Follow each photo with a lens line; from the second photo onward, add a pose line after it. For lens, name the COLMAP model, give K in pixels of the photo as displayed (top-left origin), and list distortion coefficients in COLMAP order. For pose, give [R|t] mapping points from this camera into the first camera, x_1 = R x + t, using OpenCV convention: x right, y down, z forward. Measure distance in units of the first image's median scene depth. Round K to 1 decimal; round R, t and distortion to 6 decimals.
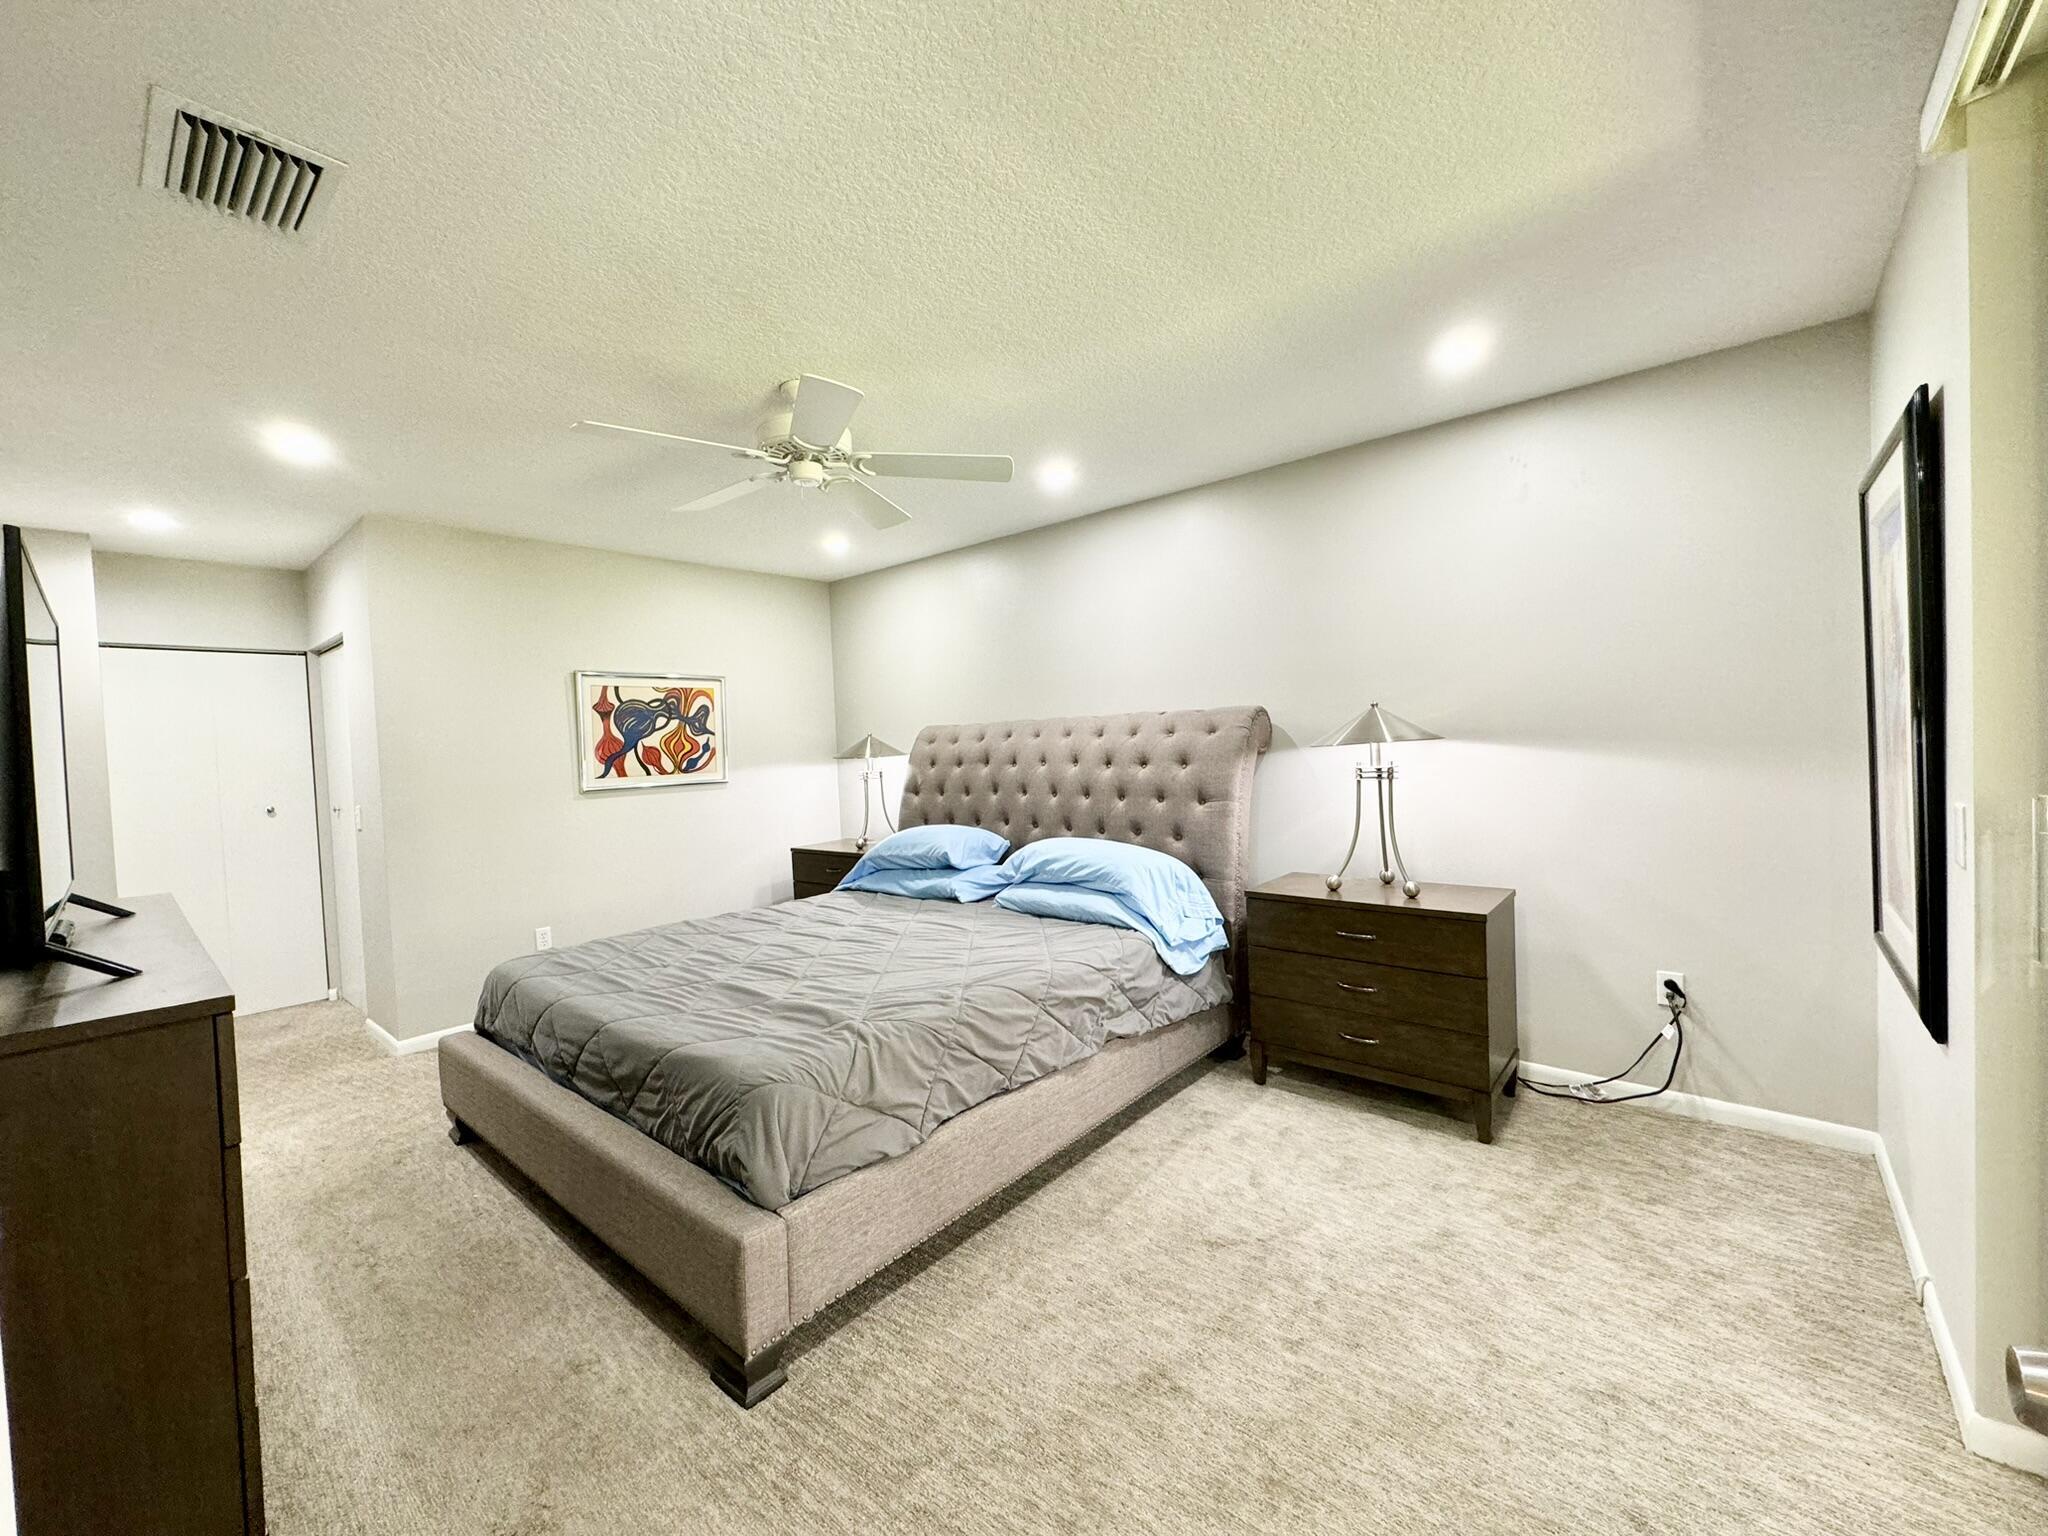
lens RADIAL K [[821.0, 0, 1016.1], [0, 821.0, 764.3], [0, 0, 1]] dist [0.002376, 0.000107]
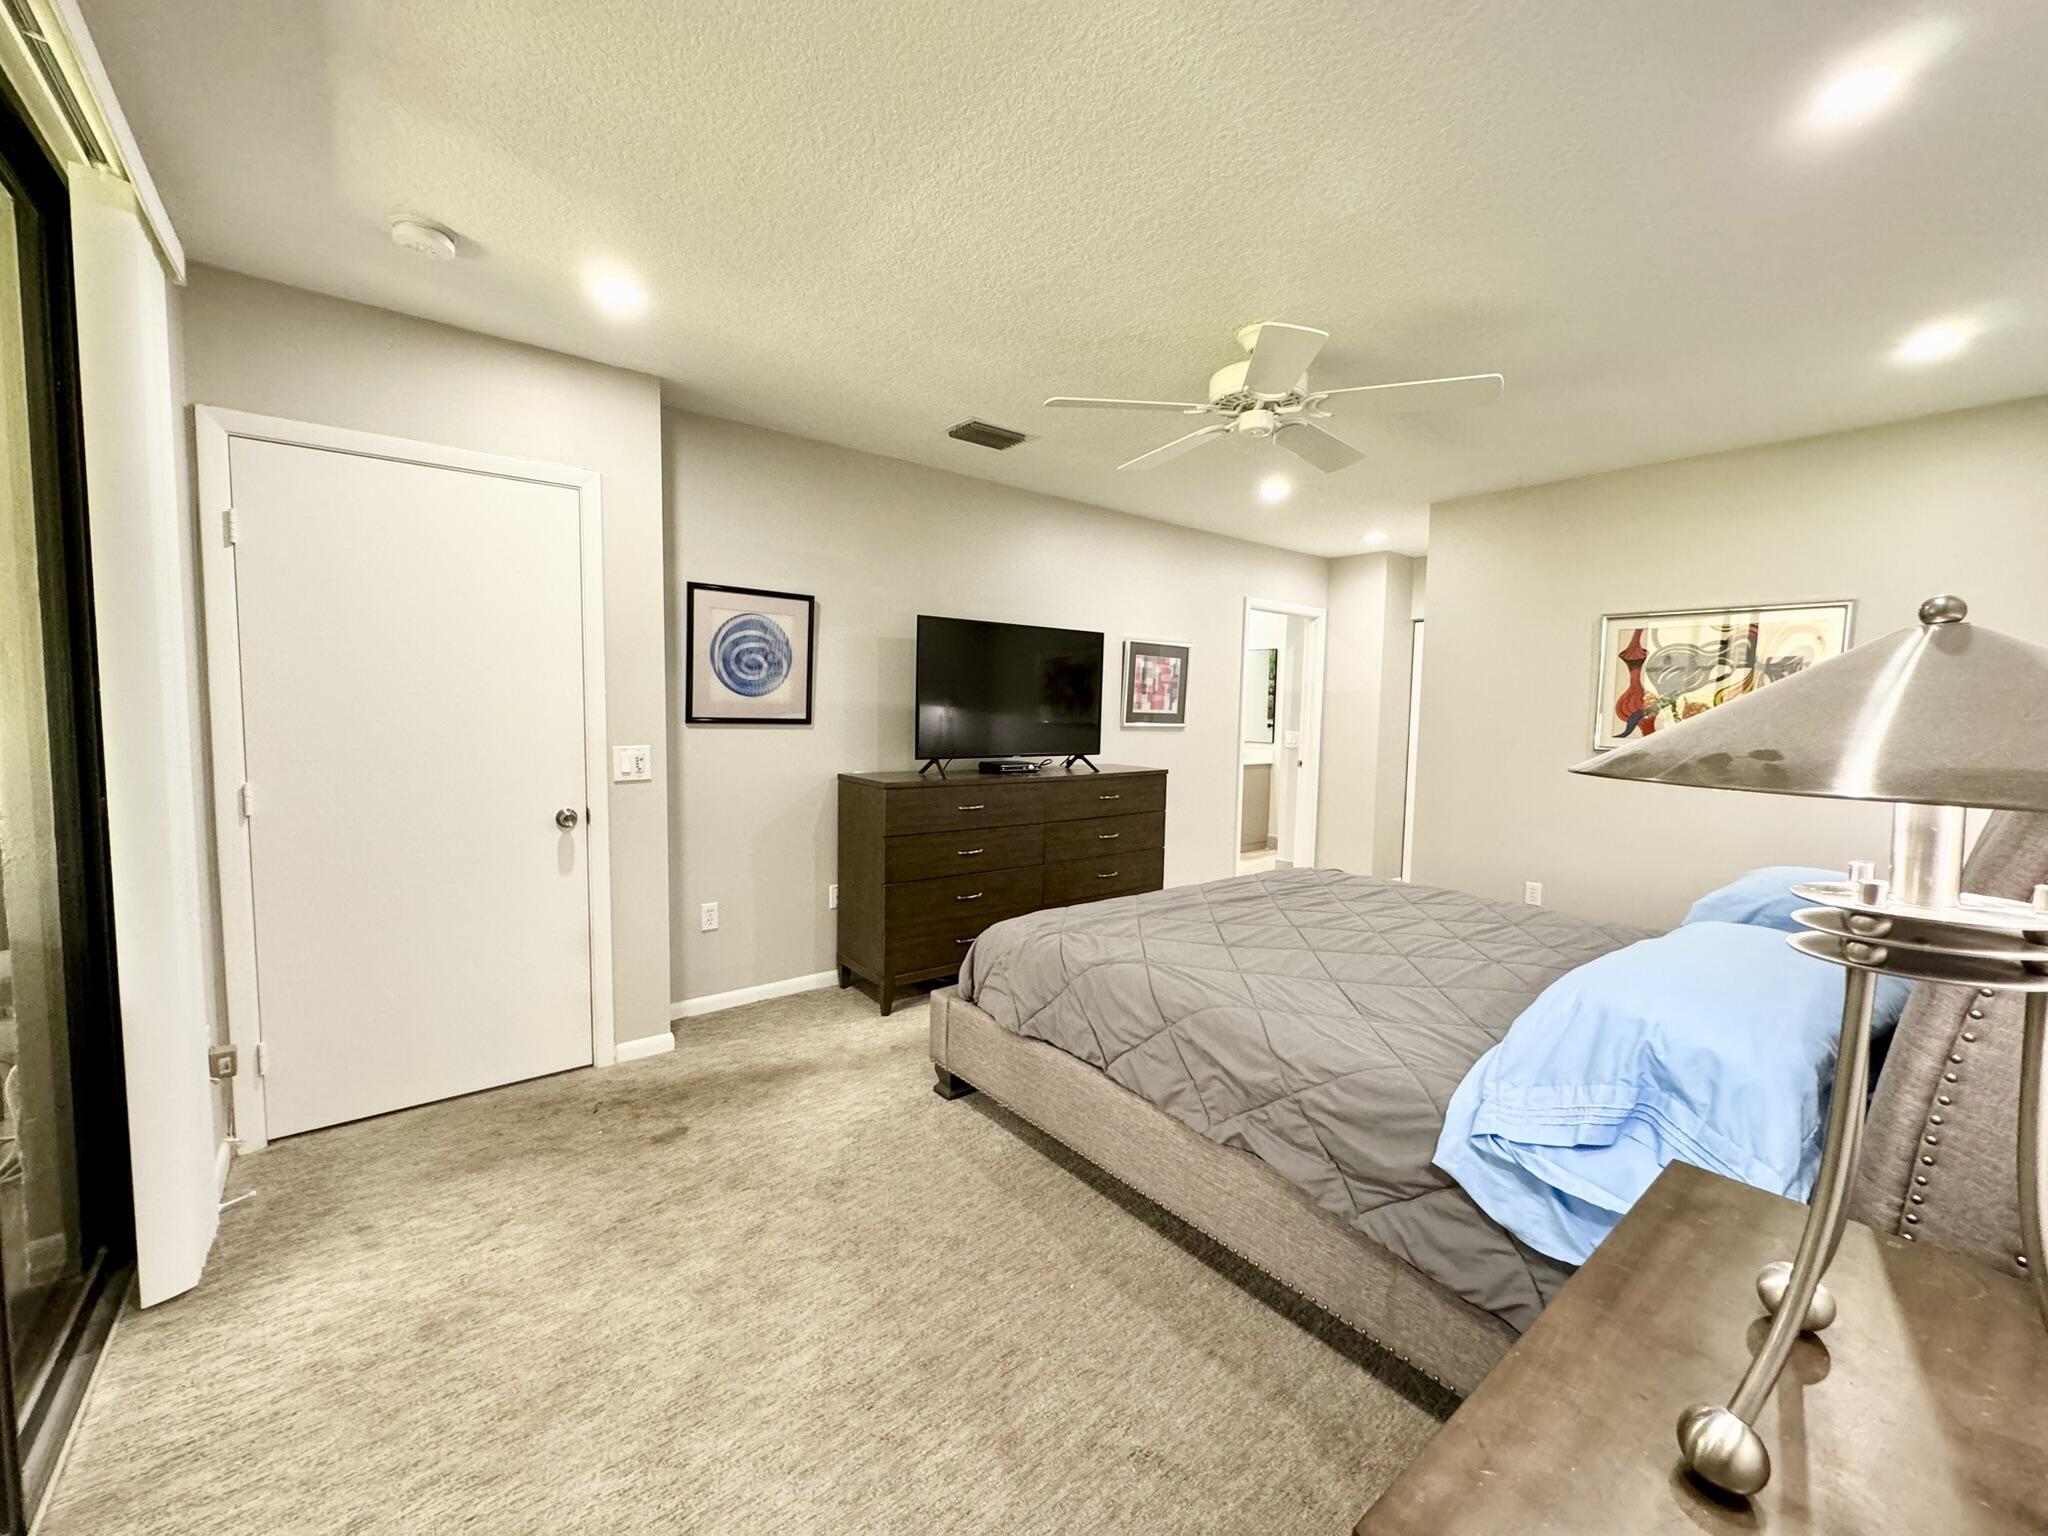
lens RADIAL K [[821.0, 0, 1023.1], [0, 821.0, 758.8], [0, 0, 1]] dist [0.002376, 0.000107]
pose [[-0.182383, 0.104082, -0.977703, 0.539205], [-0.037326, 0.992932, 0.112666, -0.040847], [0.982519, 0.057042, -0.177209, 0.630847]]
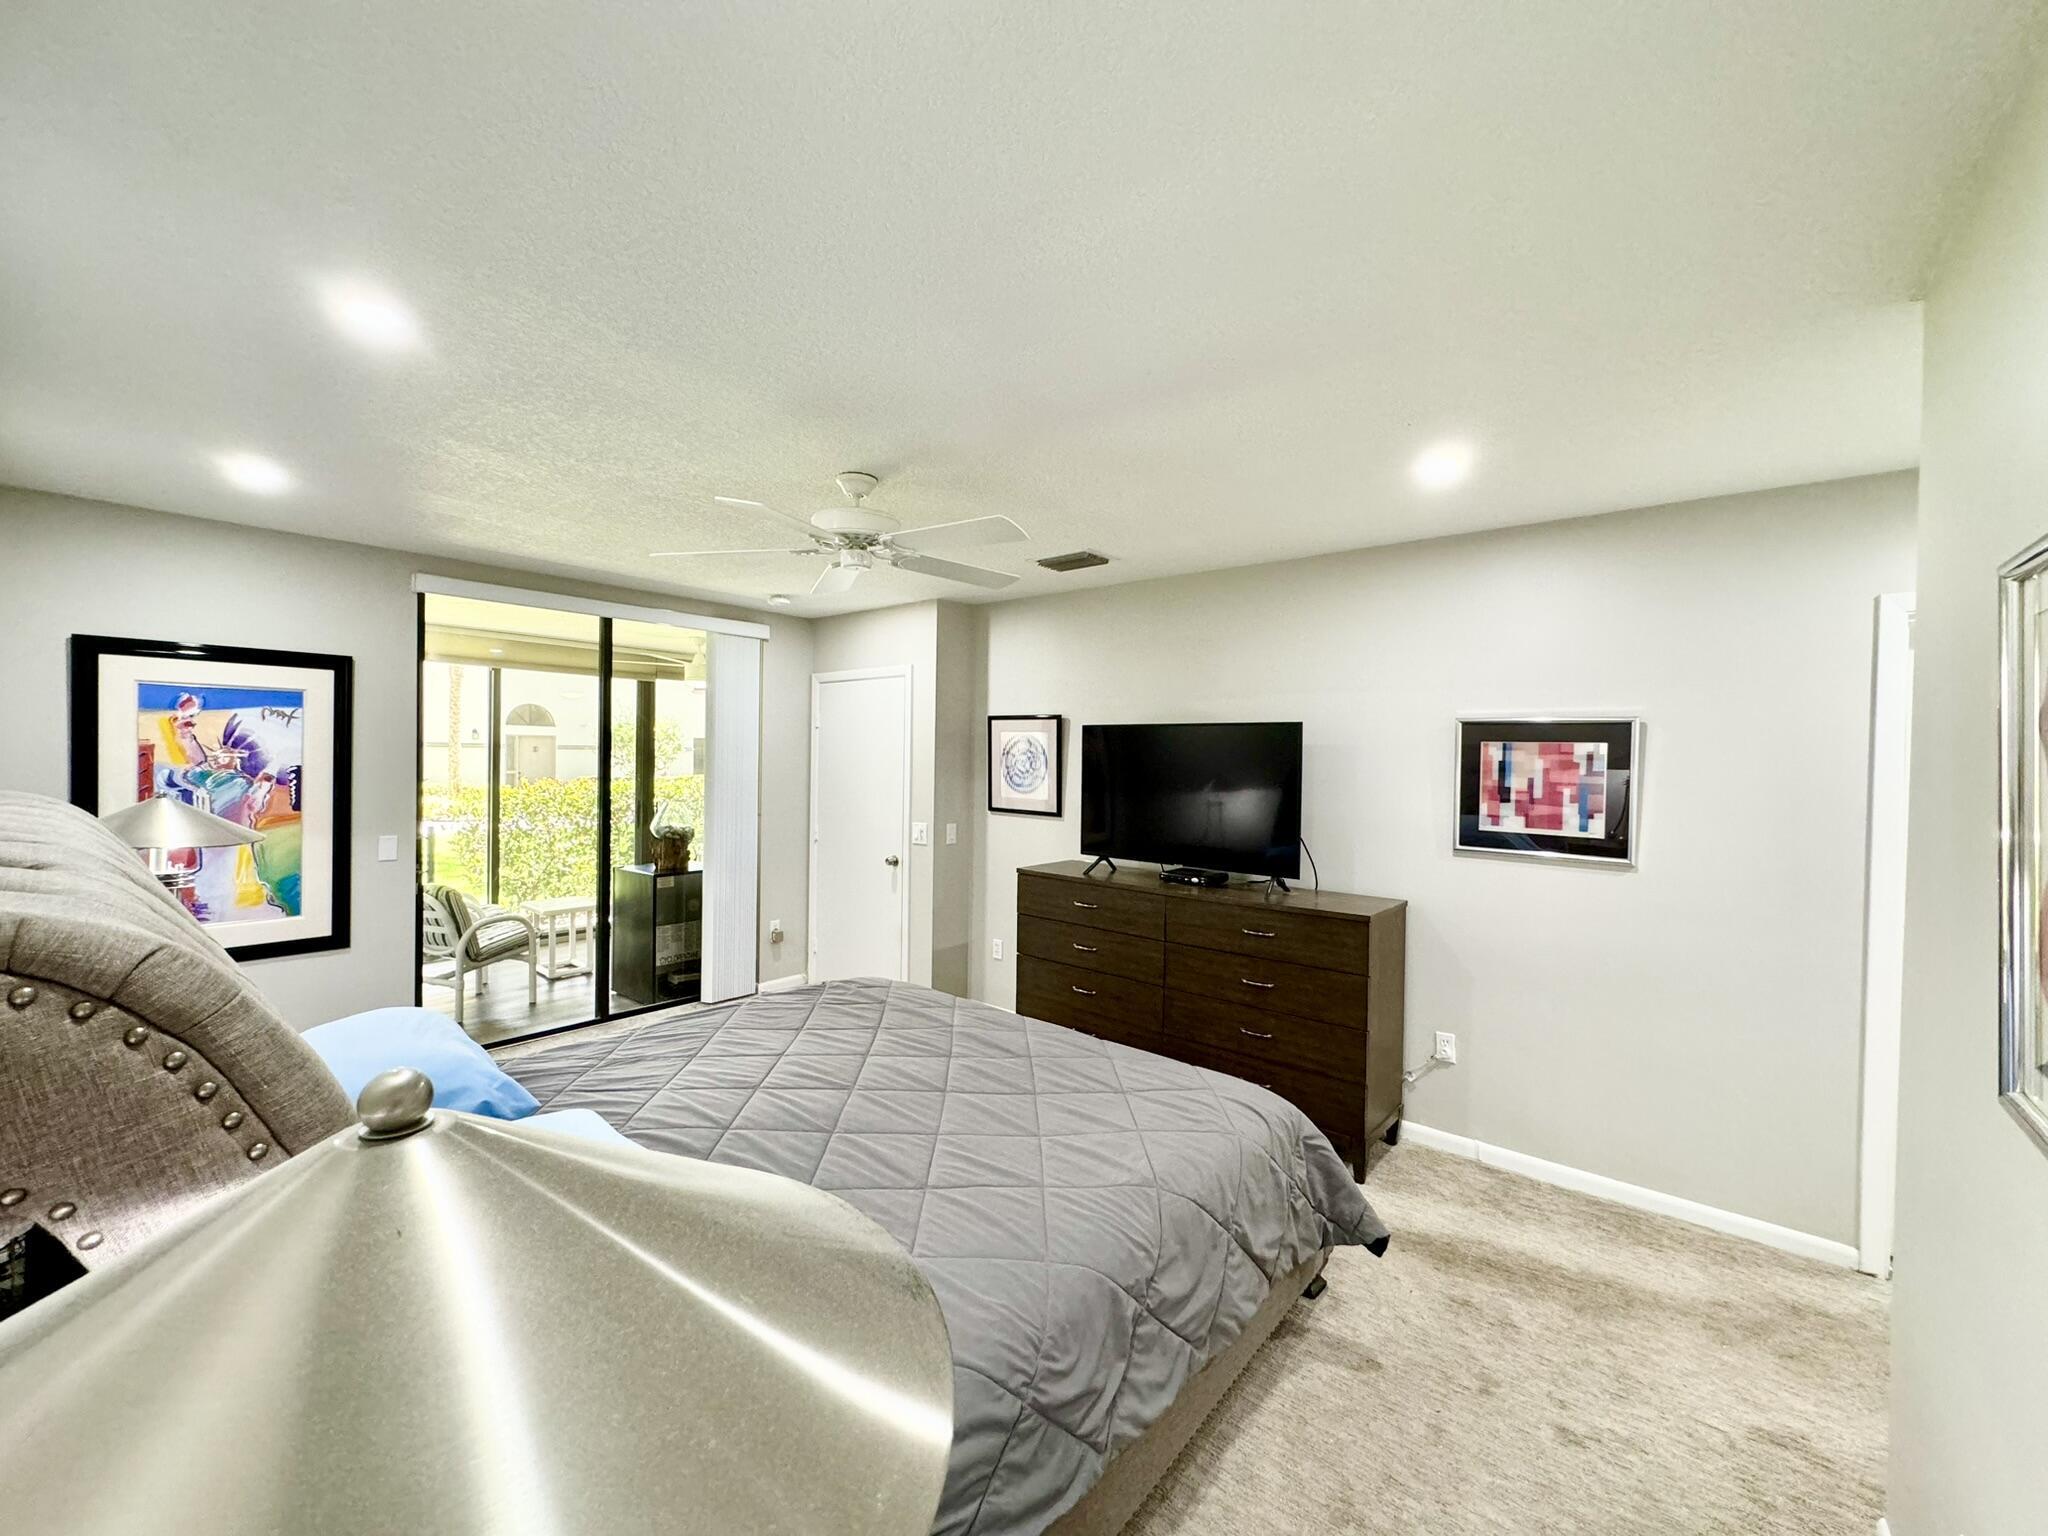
lens RADIAL K [[821.0, 0, 1029.1], [0, 821.0, 764.5], [0, 0, 1]] dist [0.002376, 0.000107]
pose [[-0.999575, 0.027185, -0.010541, -0.301526], [0.026792, 0.998998, 0.035849, -0.083321], [0.011505, 0.035551, -0.999302, 1.396554]]
